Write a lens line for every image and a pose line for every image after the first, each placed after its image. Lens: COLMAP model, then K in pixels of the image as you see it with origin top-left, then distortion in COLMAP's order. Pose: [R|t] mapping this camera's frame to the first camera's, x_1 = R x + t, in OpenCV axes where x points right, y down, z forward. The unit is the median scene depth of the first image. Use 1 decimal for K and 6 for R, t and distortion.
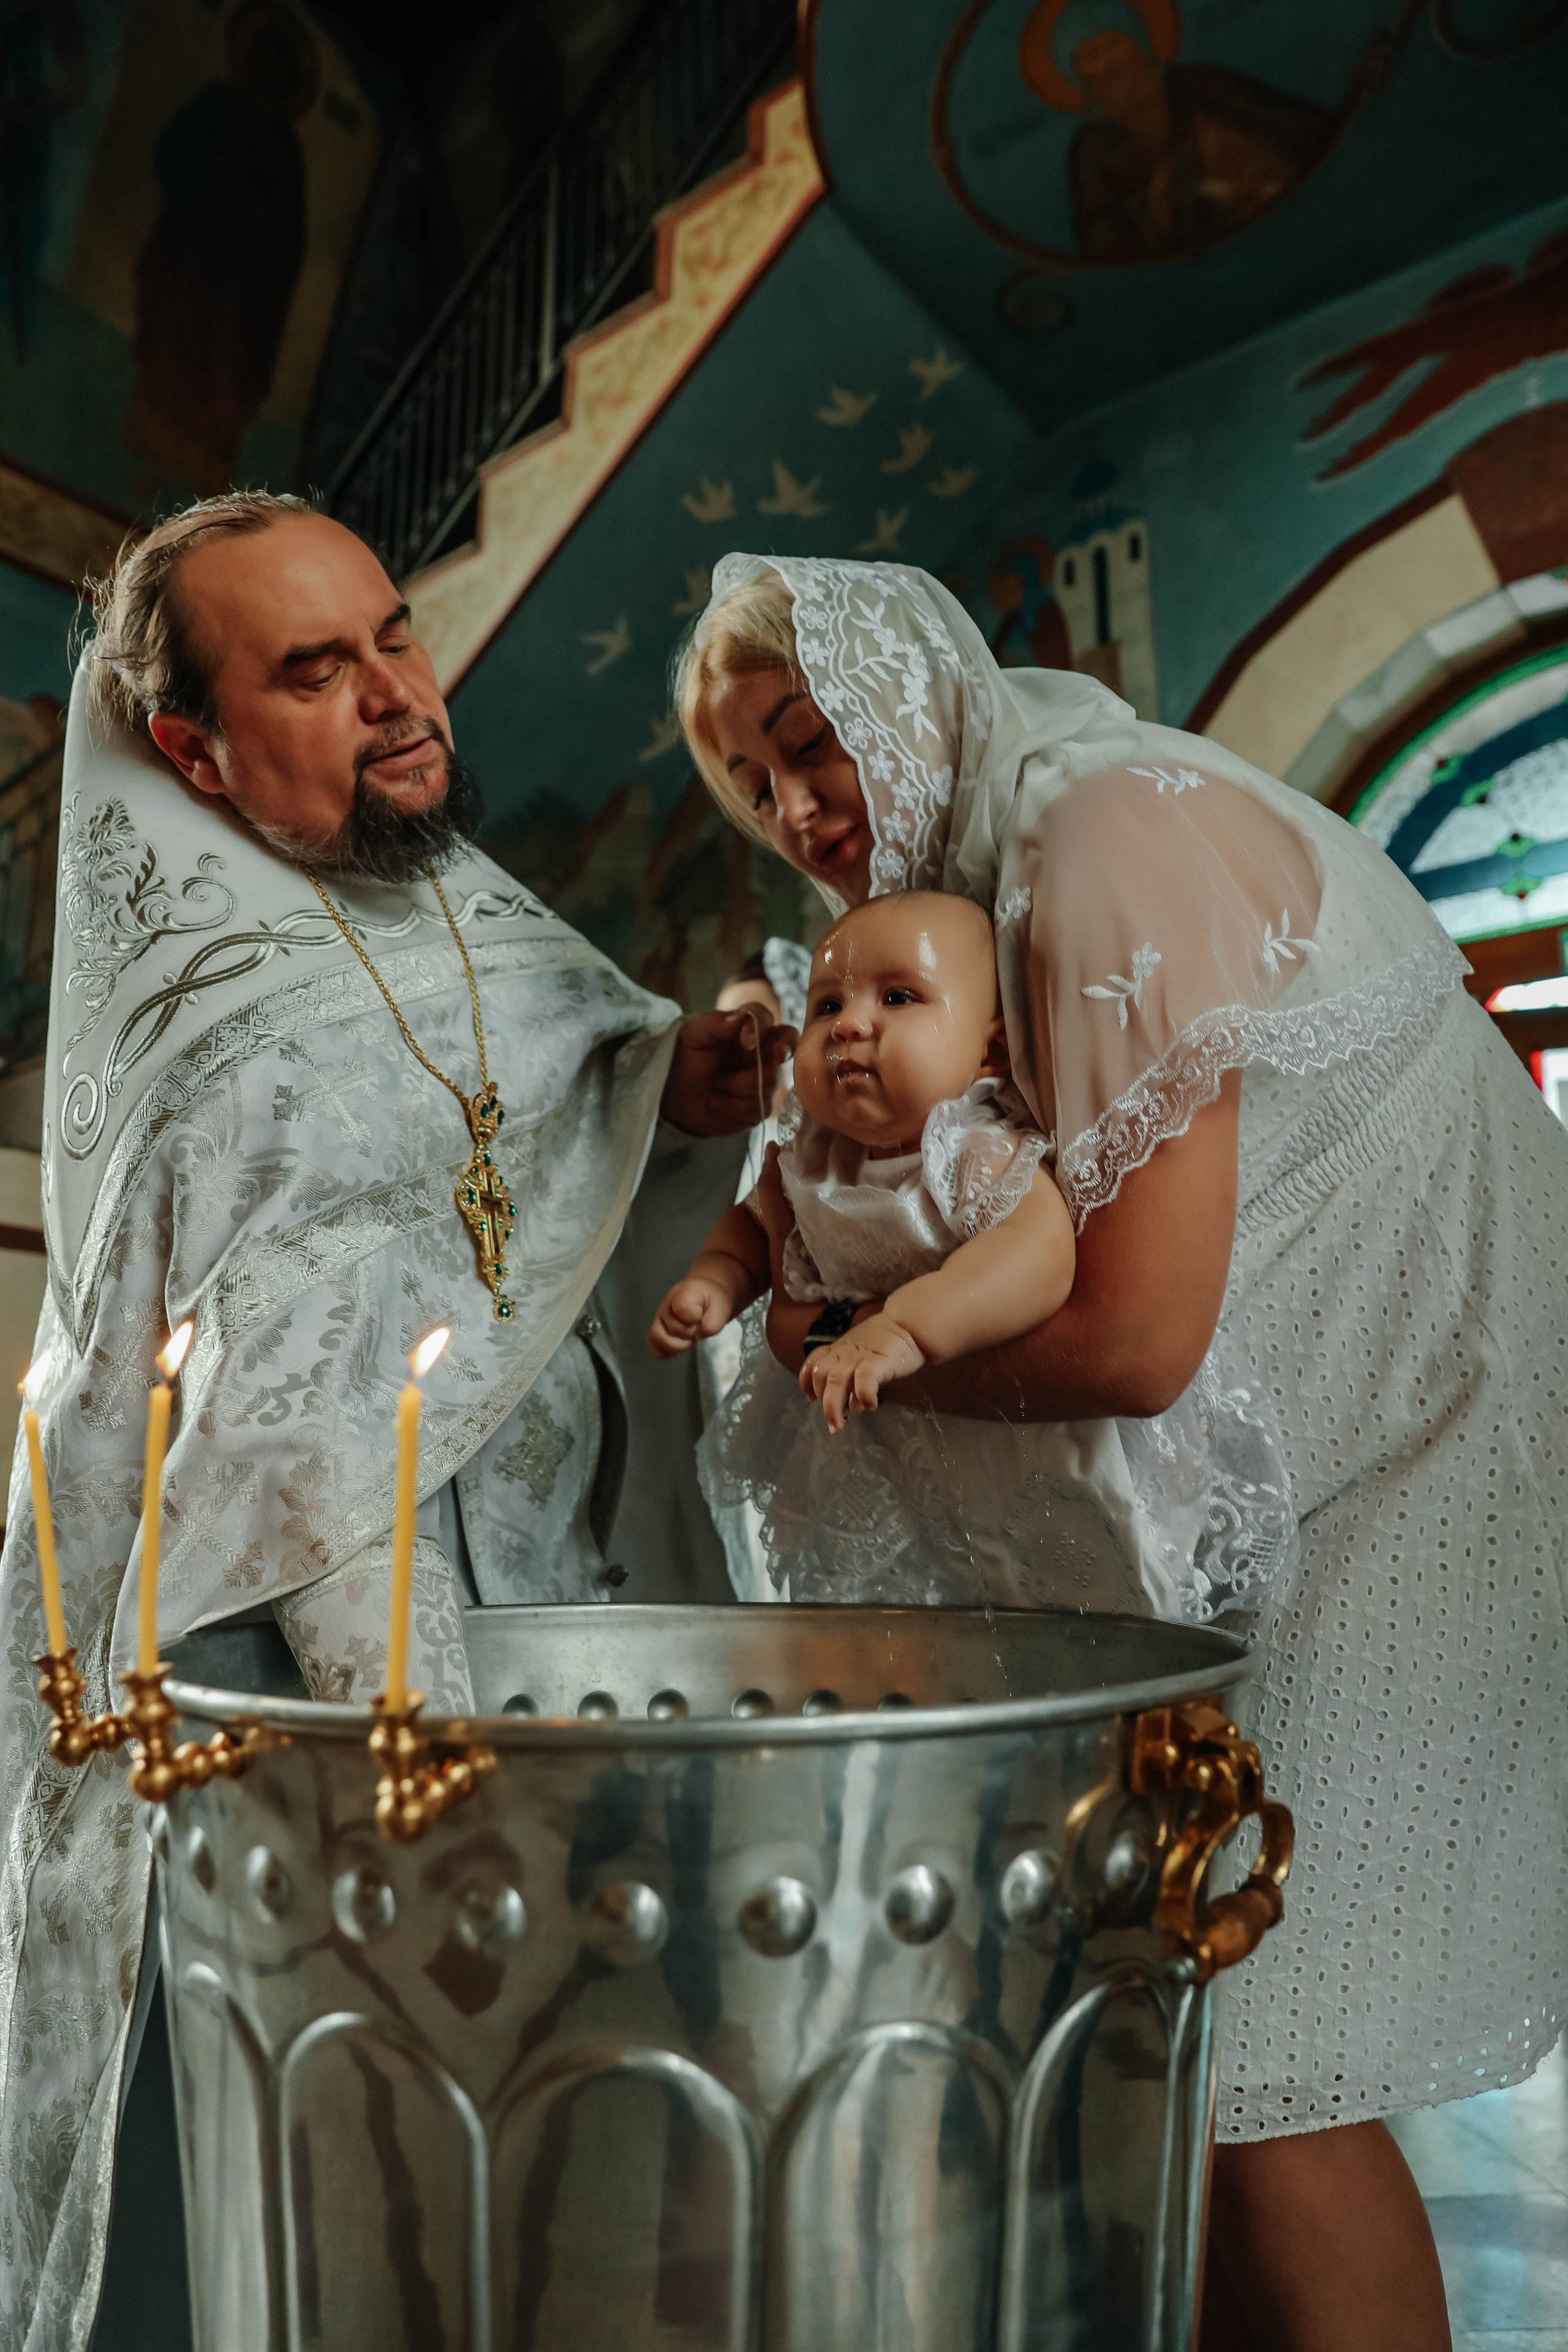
lens RADIAL K [[1557.5, 0, 790.4], [0, 1557.5, 1189.0], [0, 0, 1]] dist [-0.099098, 0.060844]
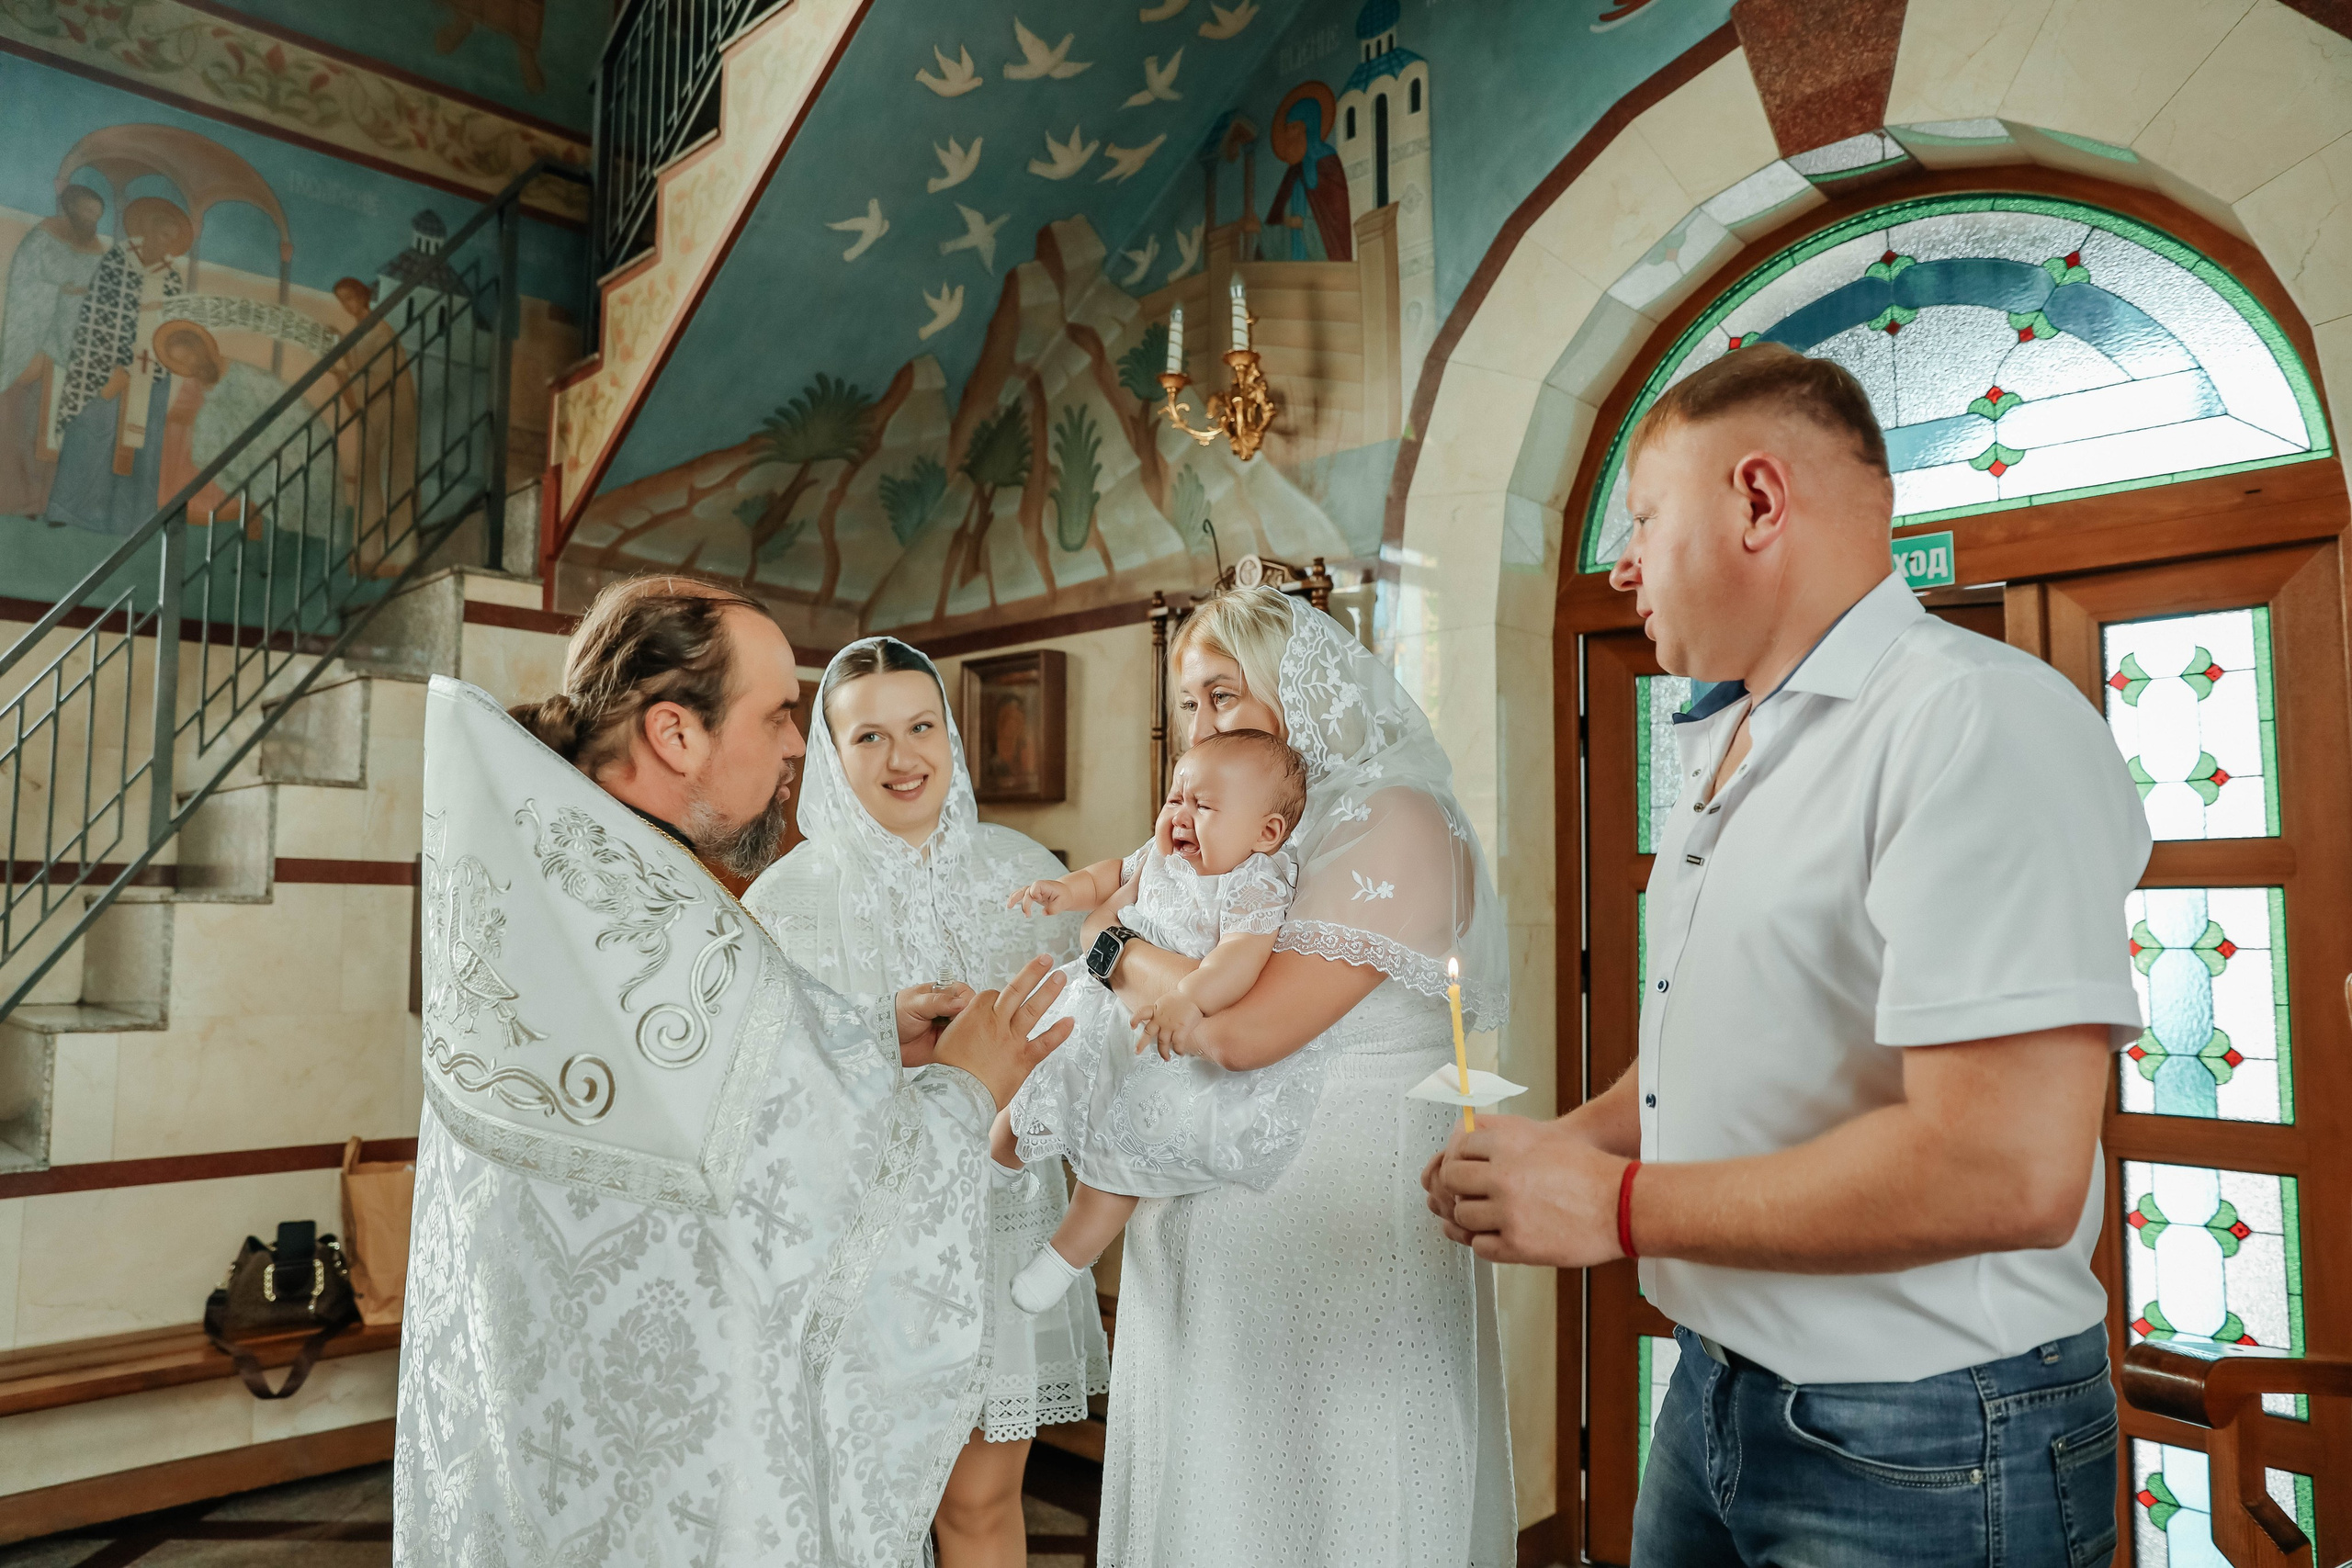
lens RADIAL K [[1565.4, 0, 1176.0], [0, 1565.4, 784.0], [0, 0, 1]] dist [-0.100685, 0.064303]
pose [[0.995473, -0.012684, -0.094197, 0.436619], [0.023861, 0.992668, 0.118495, -0.331622], [0.092003, -0.120206, 0.988477, 0.092328]]
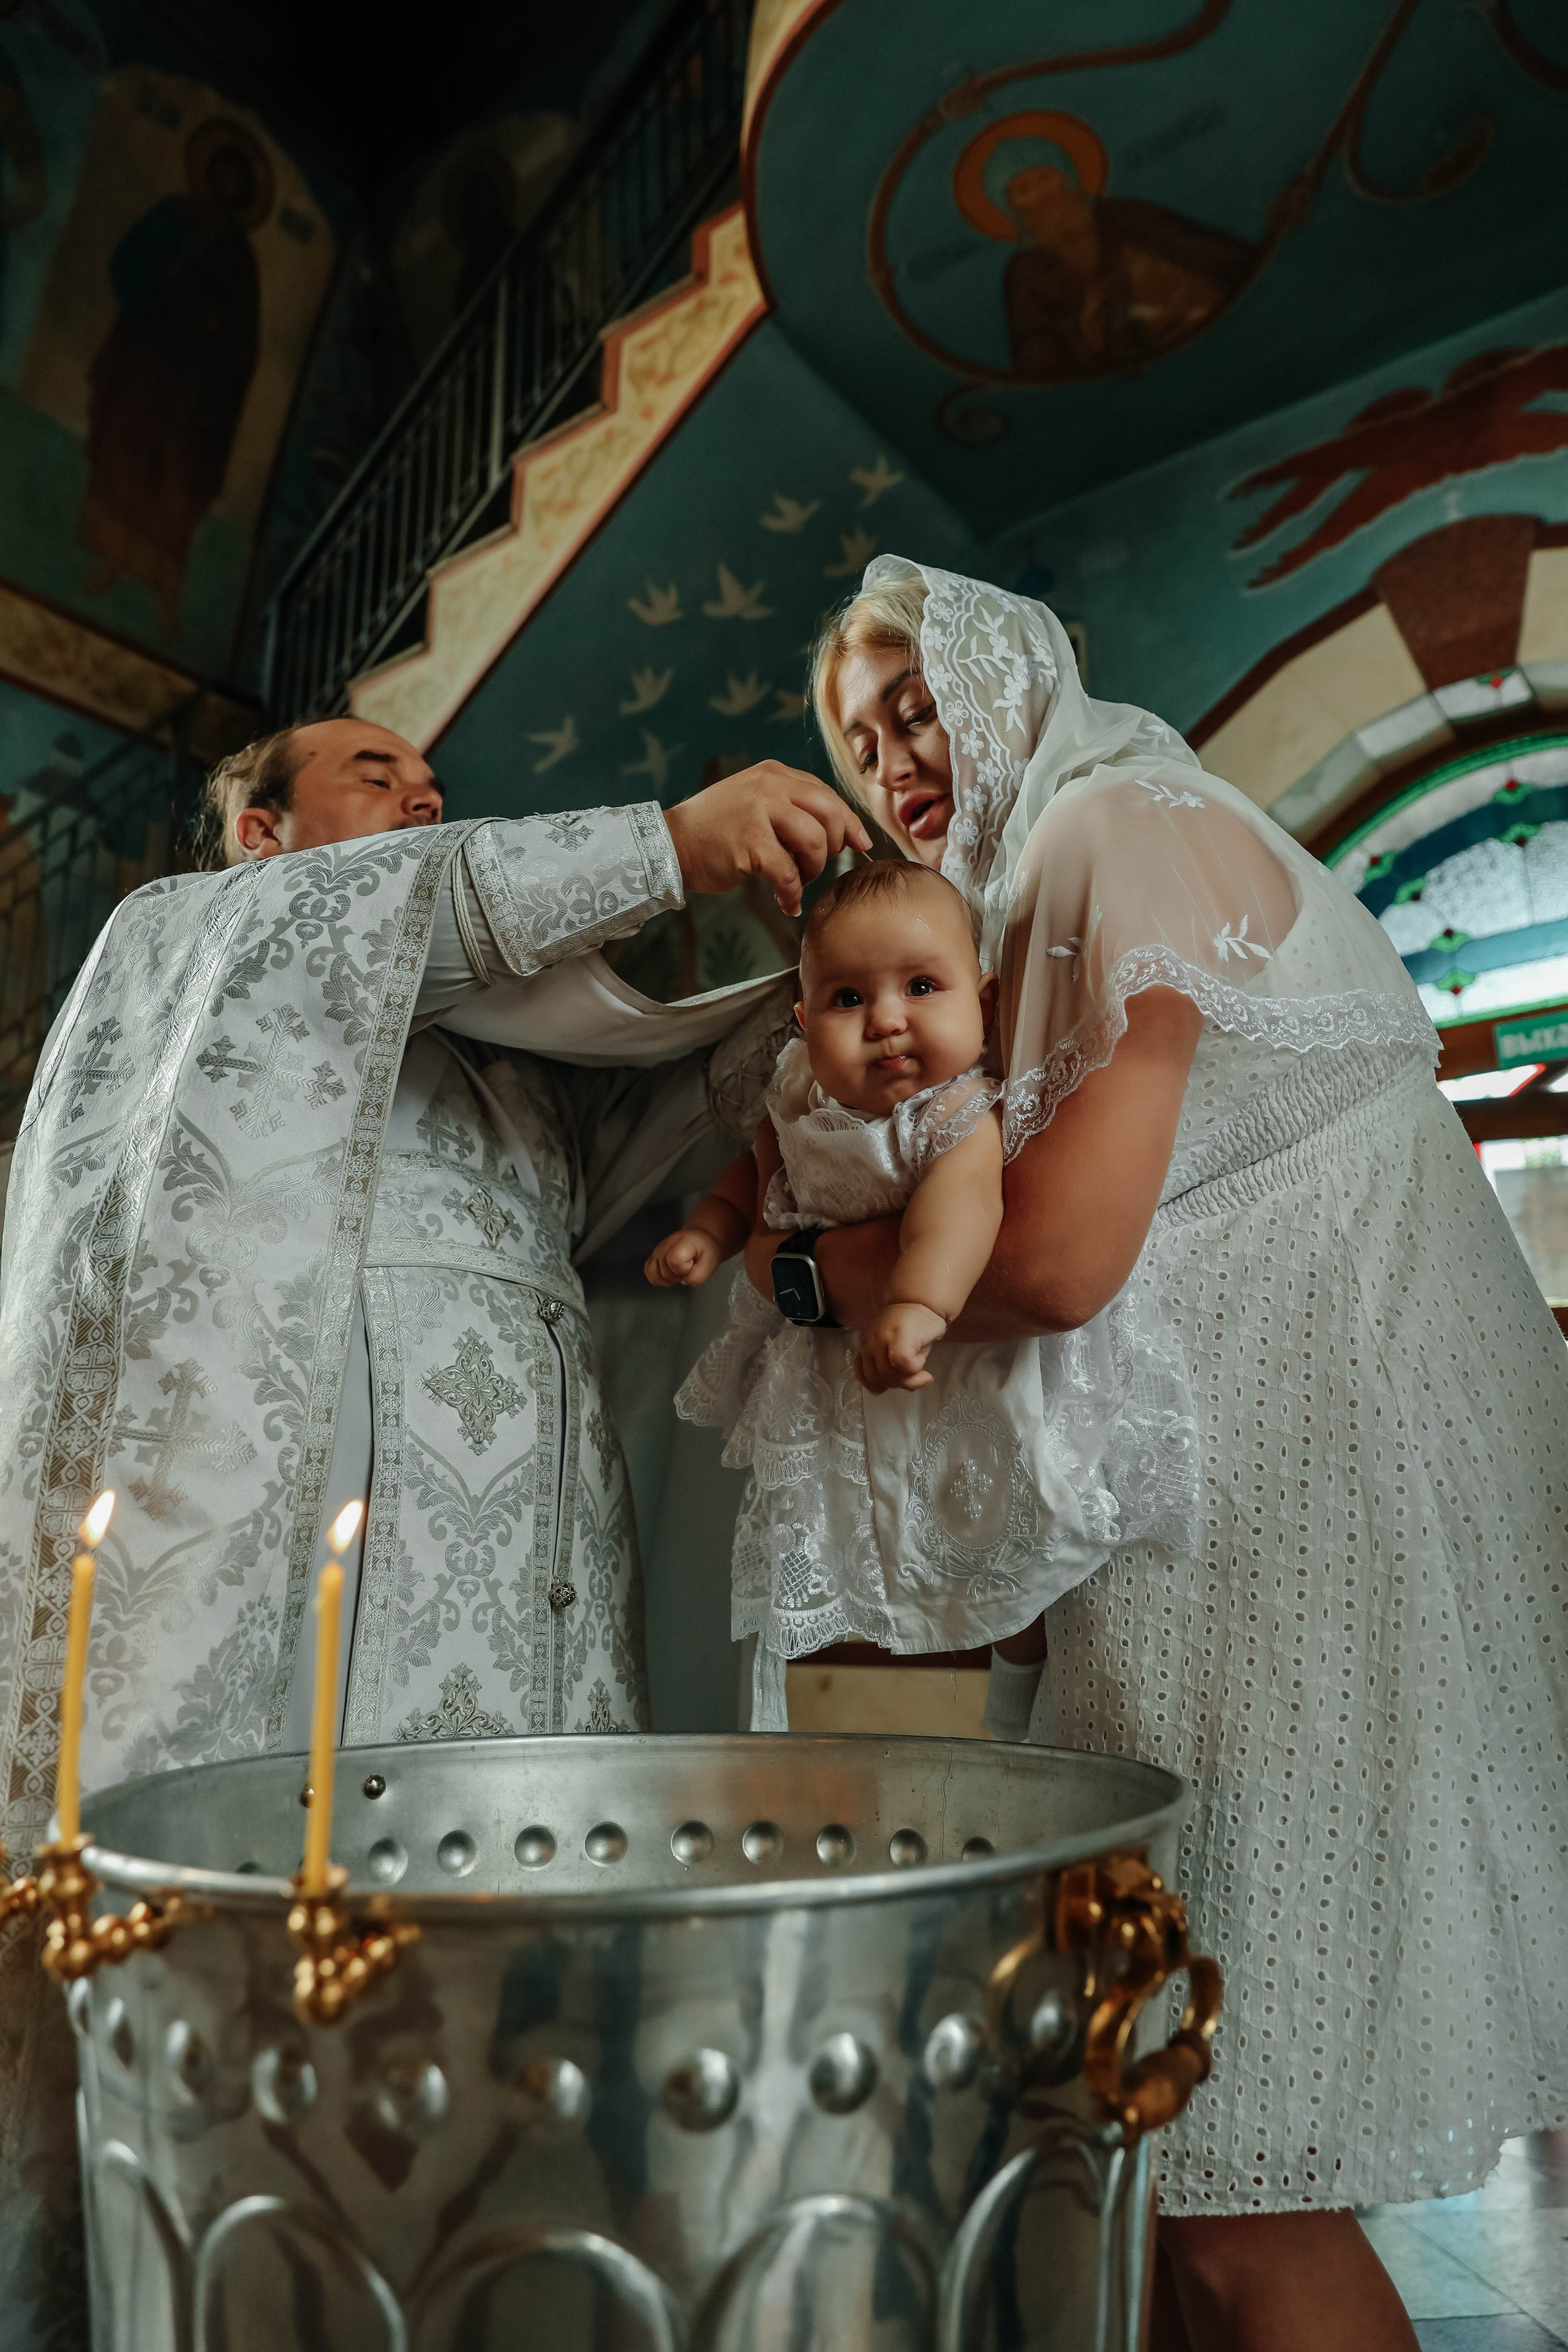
lens RADIAL K [[1565.5, 0, 791.4], [0, 1565.5, 1181.9], [0, 0, 1]] dist [-0.100685, 0.064303]
pose [[0.999557, -0.005884, 0.029162, 0.013373], [0.007404, 0.998605, -0.052274, -0.034347], [-0.028814, 0.052467, 0.998207, -0.013499]]
